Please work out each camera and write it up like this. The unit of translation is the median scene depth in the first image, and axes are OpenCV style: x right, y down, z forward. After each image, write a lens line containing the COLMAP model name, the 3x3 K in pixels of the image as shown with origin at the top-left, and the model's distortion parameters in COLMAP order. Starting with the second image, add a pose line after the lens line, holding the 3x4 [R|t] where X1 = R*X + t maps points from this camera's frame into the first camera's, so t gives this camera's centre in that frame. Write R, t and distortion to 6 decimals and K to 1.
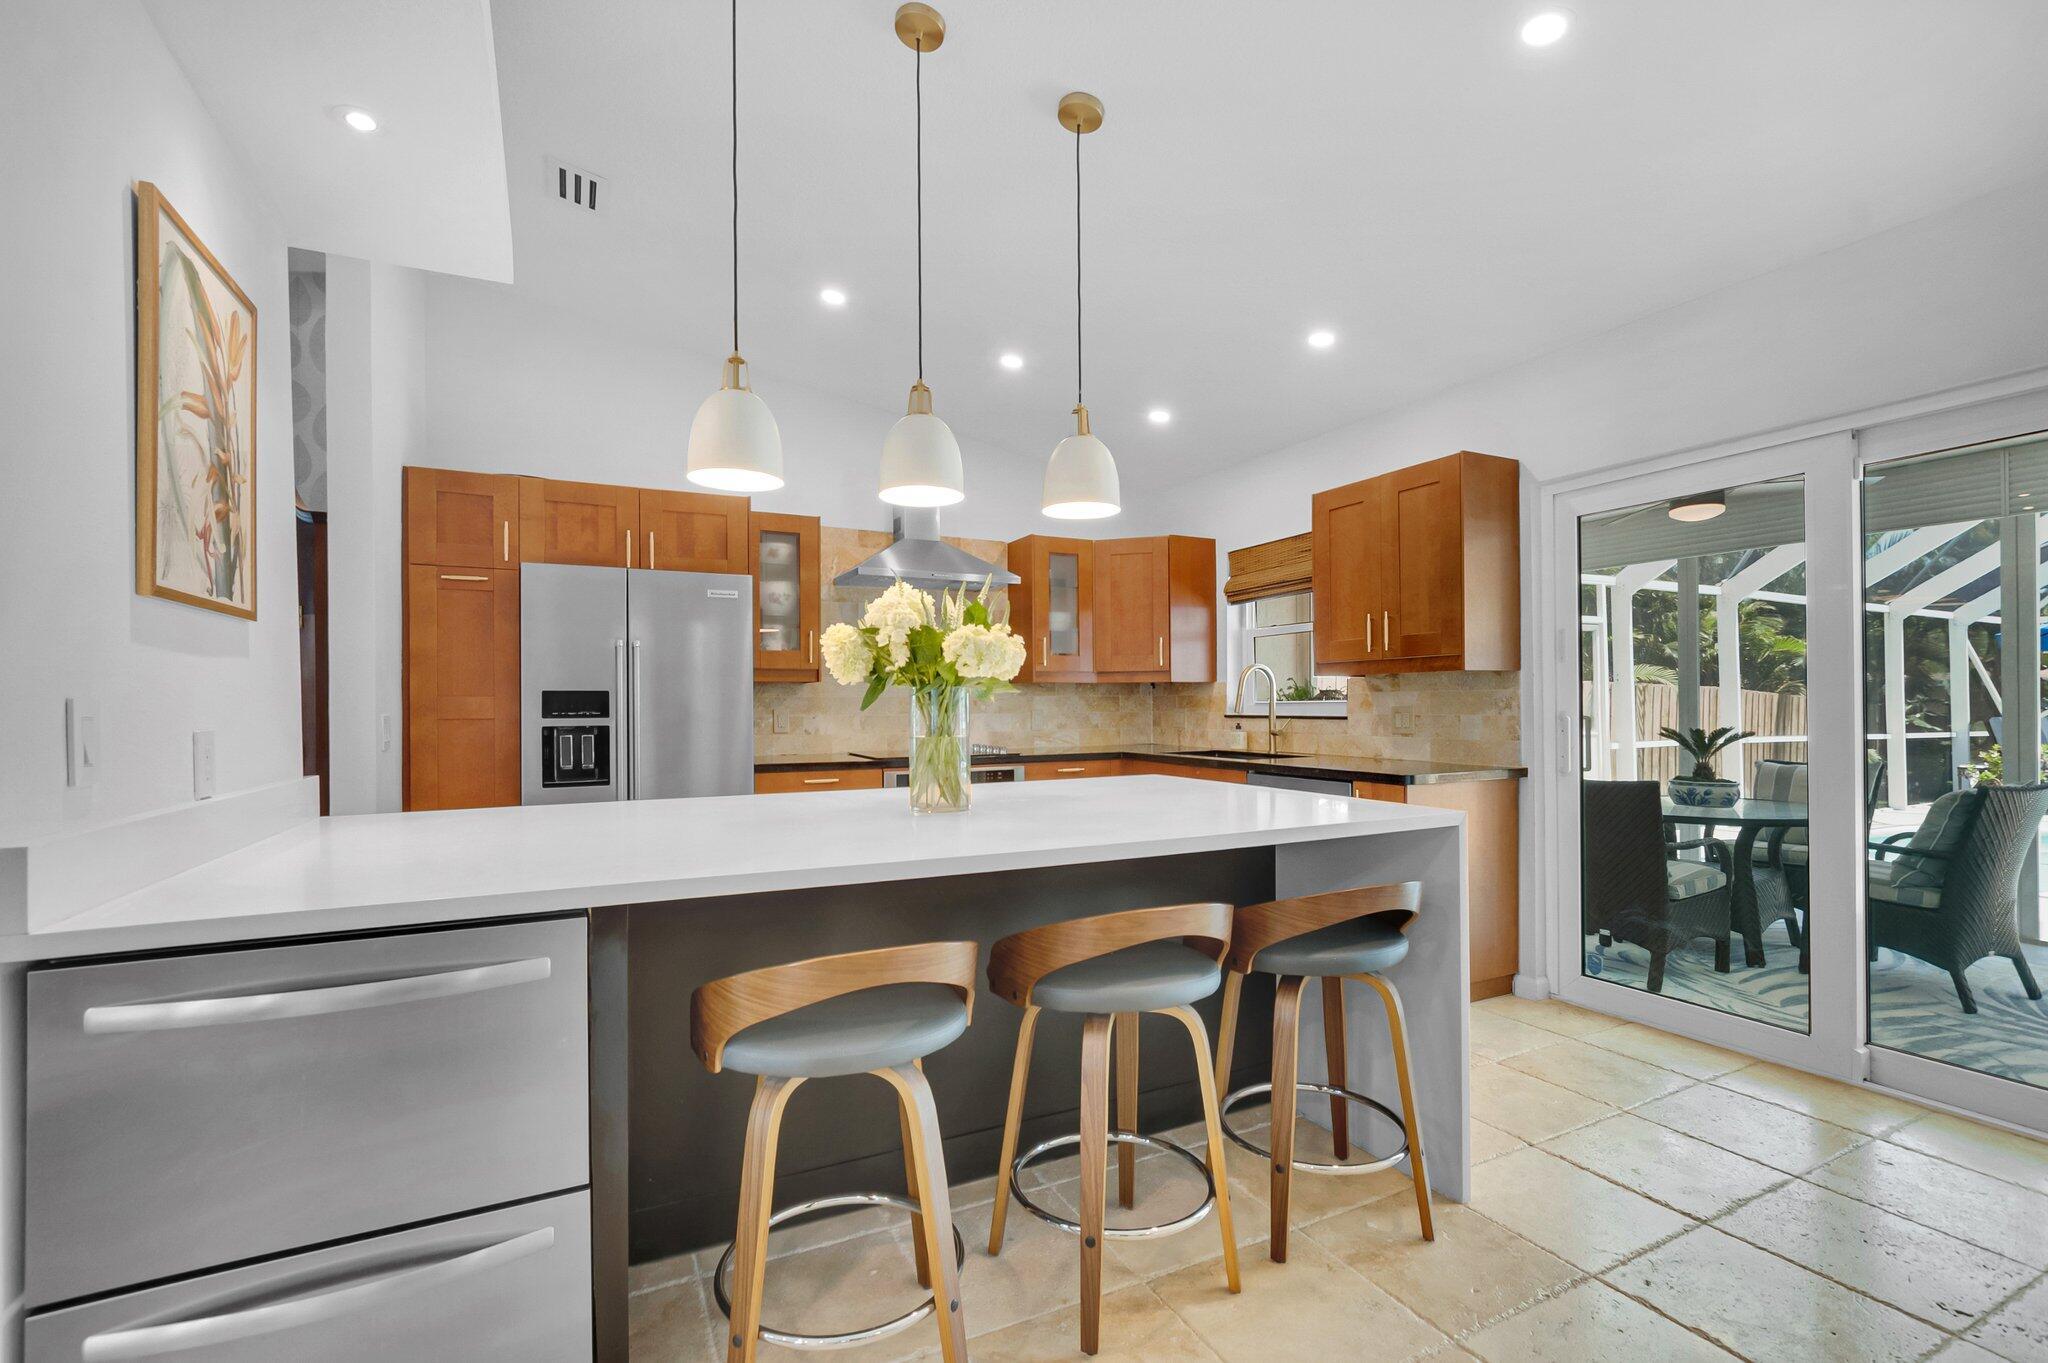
lens RADIAL K [[898.6, 0, 1023.0], [0, 898.6, 702.3], [0, 0, 1]] dist [-0.008491, 0.000416]
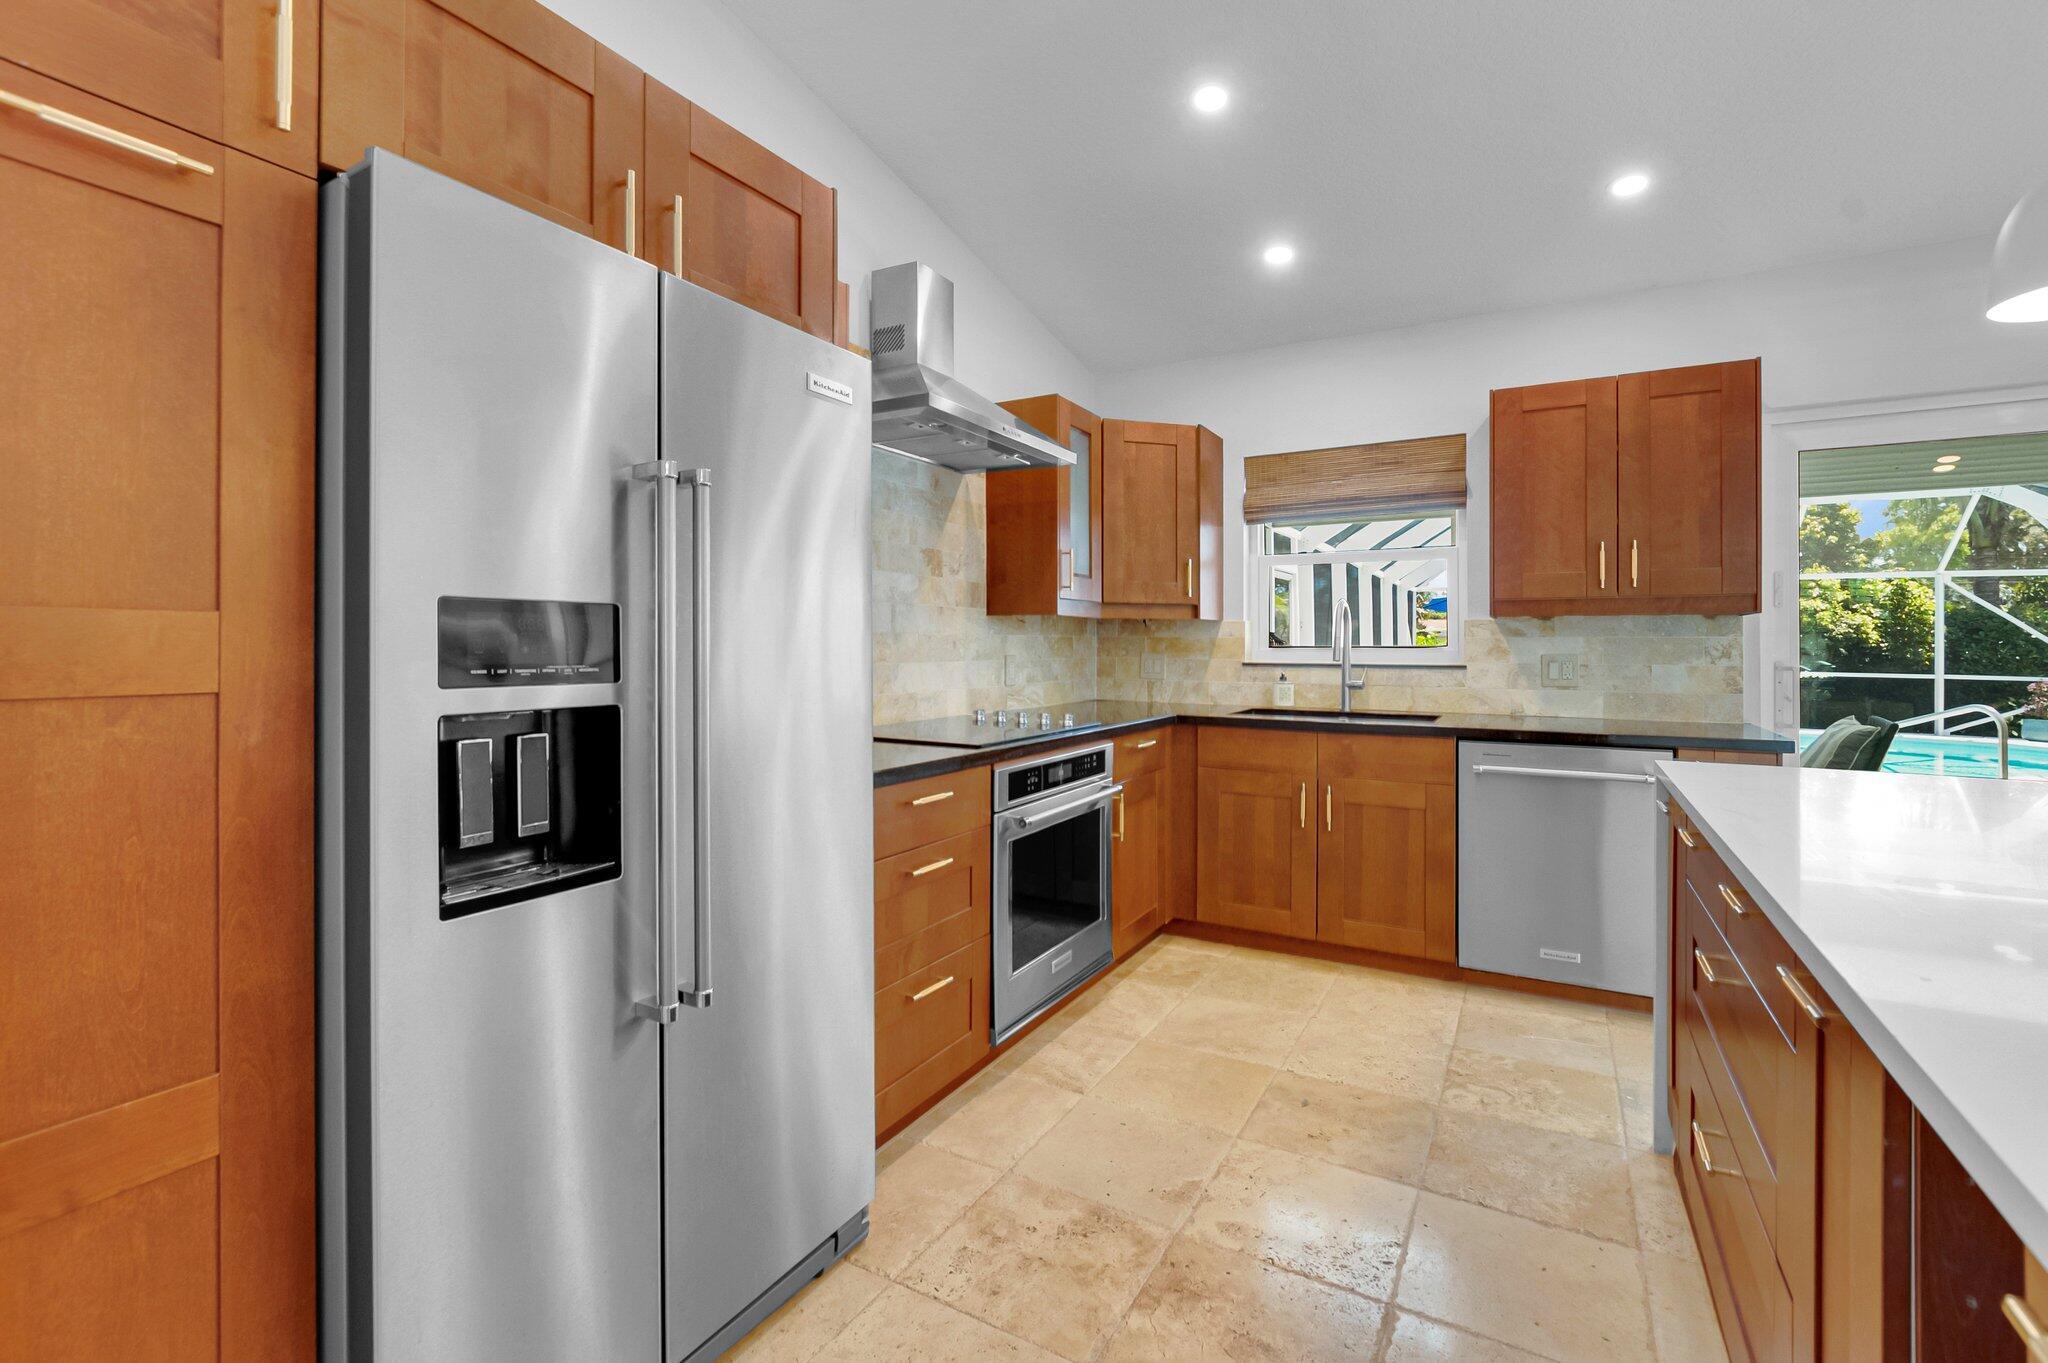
lens RADIAL K [[909.2, 0, 1022.2], [0, 909.2, 648.9], [0, 0, 1]] dist [-0.003338, -0.000099]
pose [[0.833793, 0.006097, 0.552044, -0.554361], [-0.009417, 0.999951, 0.003178, 0.001884], [-0.551997, -0.007849, 0.833809, 0.649470]]
